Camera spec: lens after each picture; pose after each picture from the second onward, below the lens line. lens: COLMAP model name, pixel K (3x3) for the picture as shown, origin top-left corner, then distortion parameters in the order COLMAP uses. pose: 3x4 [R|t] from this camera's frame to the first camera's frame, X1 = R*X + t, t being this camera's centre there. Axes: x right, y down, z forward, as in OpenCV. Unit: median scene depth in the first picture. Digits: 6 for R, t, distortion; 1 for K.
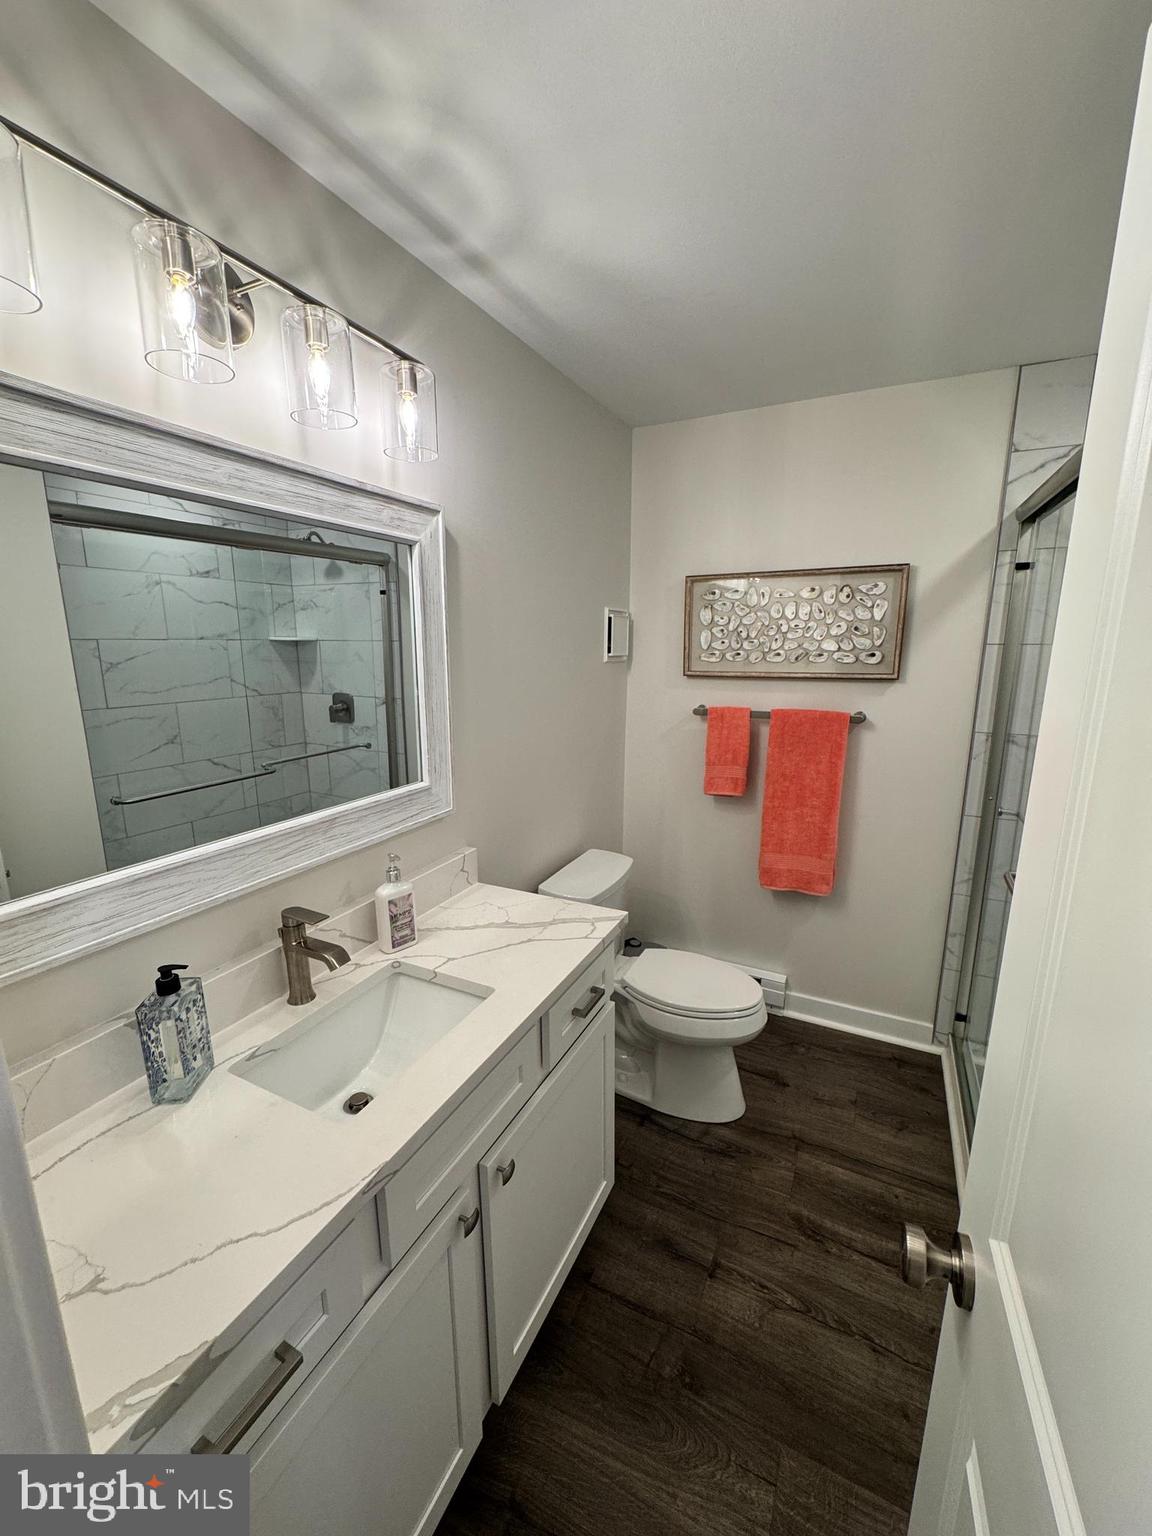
lens RADIAL K [[611.6, 0, 577.1], [0, 611.6, 769.3], [0, 0, 1]] dist [-0.002154, 0.000216]
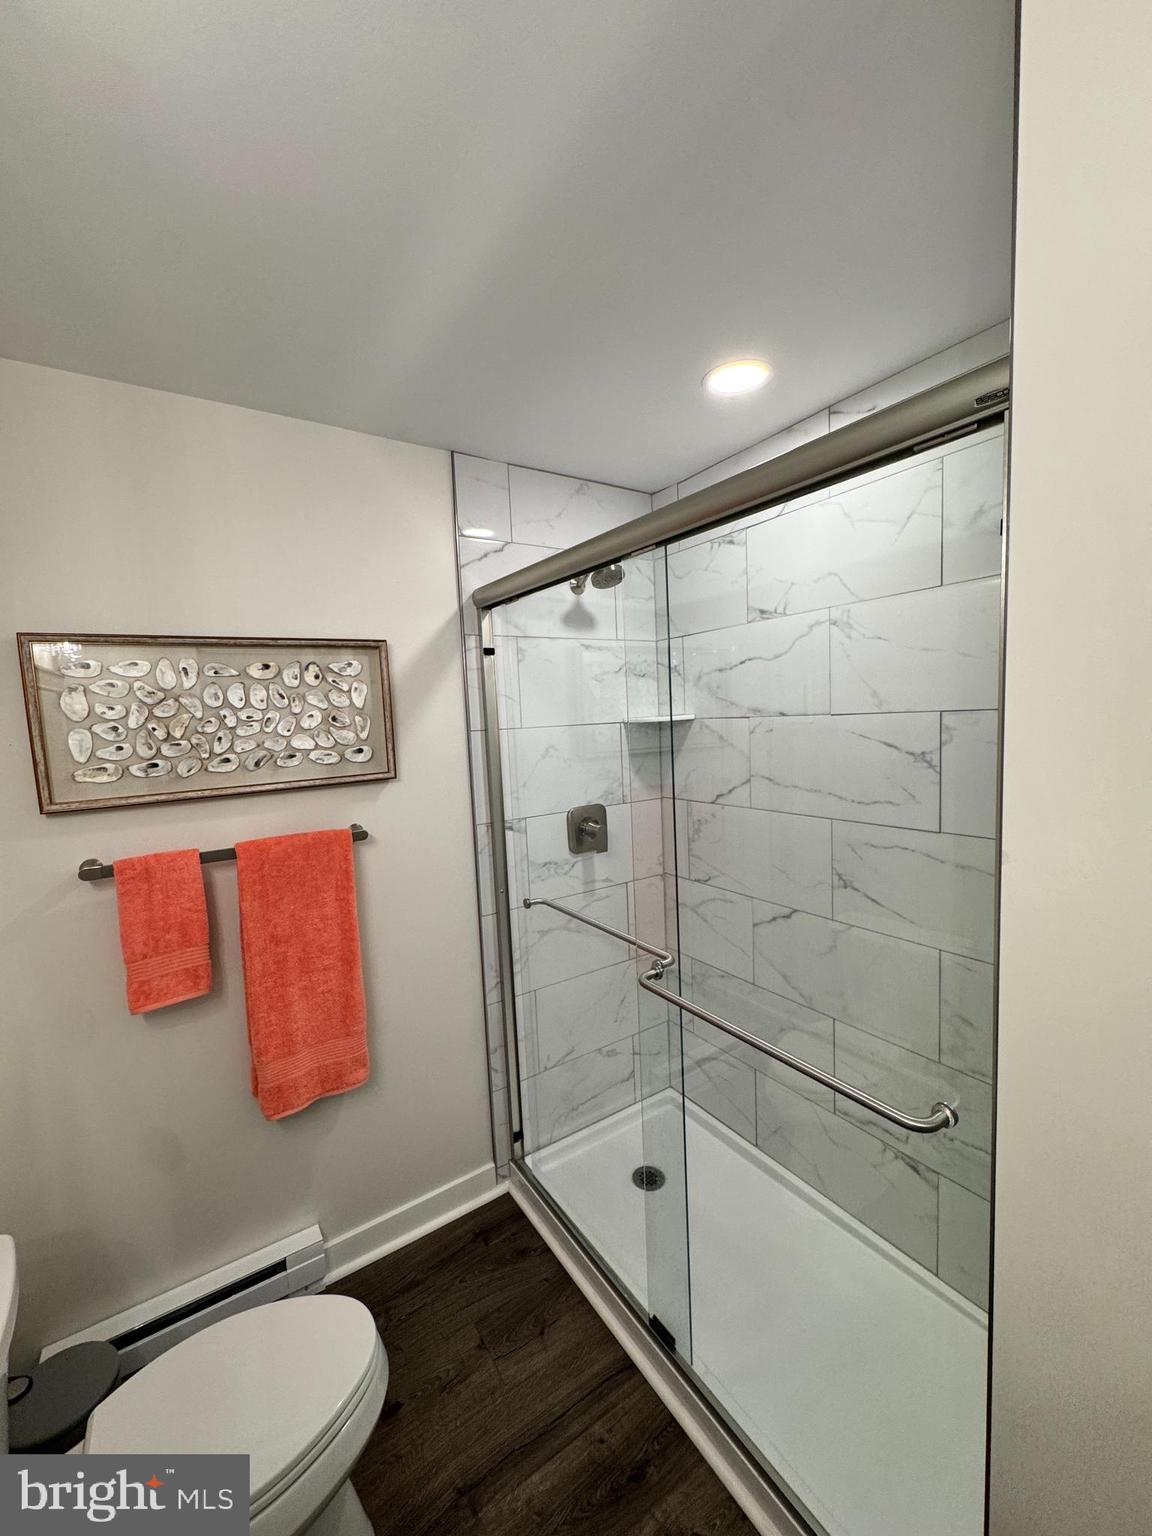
lens RADIAL K [[611.6, 0, 577.1], [0, 611.6, 769.3], [0, 0, 1]] dist [-0.002154, 0.000216]
pose [[0.499708, -0.095767, 0.860883, -0.051531], [0.225228, 0.974049, -0.022380, -0.080842], [-0.836399, 0.205079, 0.508310, 0.360446]]
